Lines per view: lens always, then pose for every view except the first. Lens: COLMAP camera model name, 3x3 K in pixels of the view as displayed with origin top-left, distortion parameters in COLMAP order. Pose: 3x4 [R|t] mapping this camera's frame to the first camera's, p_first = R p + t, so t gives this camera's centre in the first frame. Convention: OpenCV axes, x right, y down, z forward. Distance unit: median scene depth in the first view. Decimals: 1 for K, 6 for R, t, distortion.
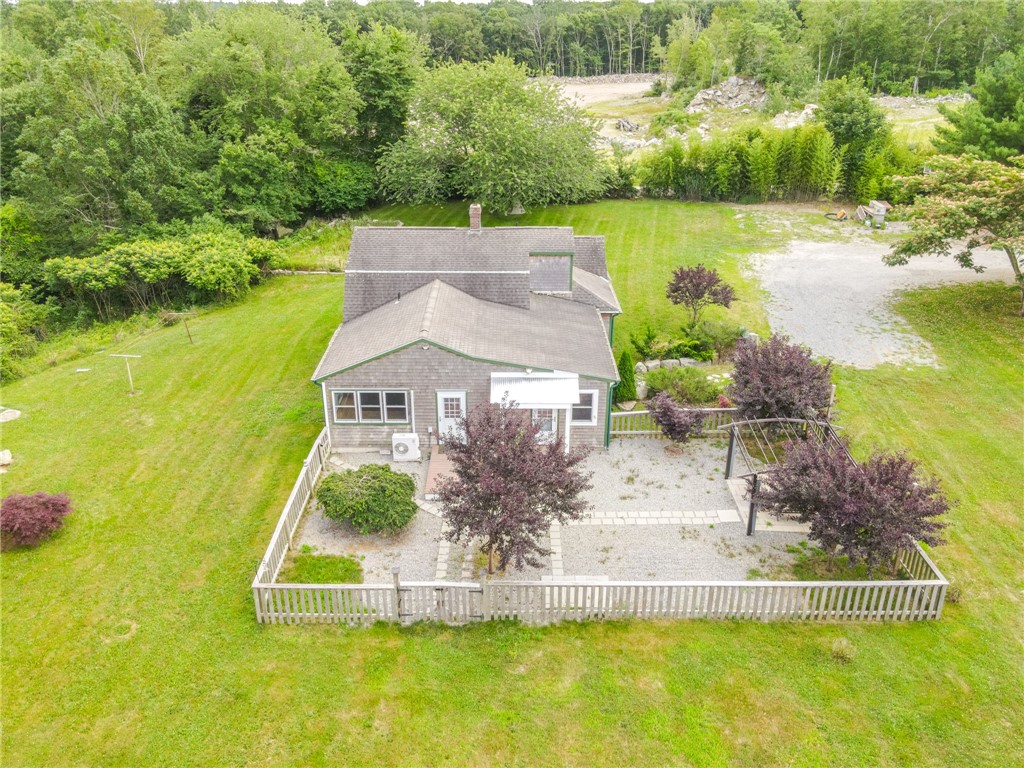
lens RADIAL K [[747.2, 0, 512.0], [0, 747.2, 384.0], [0, 0, 1]] dist [0.037287, 0.000028]
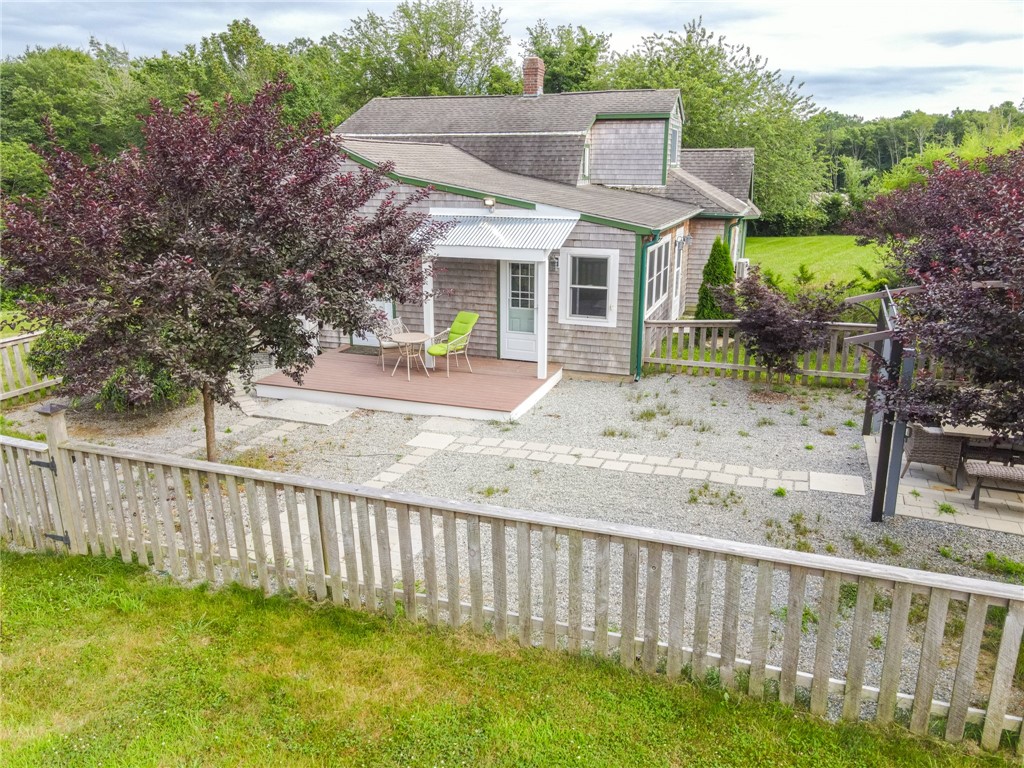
lens RADIAL K [[747.2, 0, 512.0], [0, 747.2, 384.0], [0, 0, 1]] dist [0.037287, 0.000028]
pose [[0.938515, 0.094374, -0.332091, 0.234200], [-0.150973, 0.977253, -0.148945, 0.192872], [0.310480, 0.189924, 0.931414, 0.519222]]
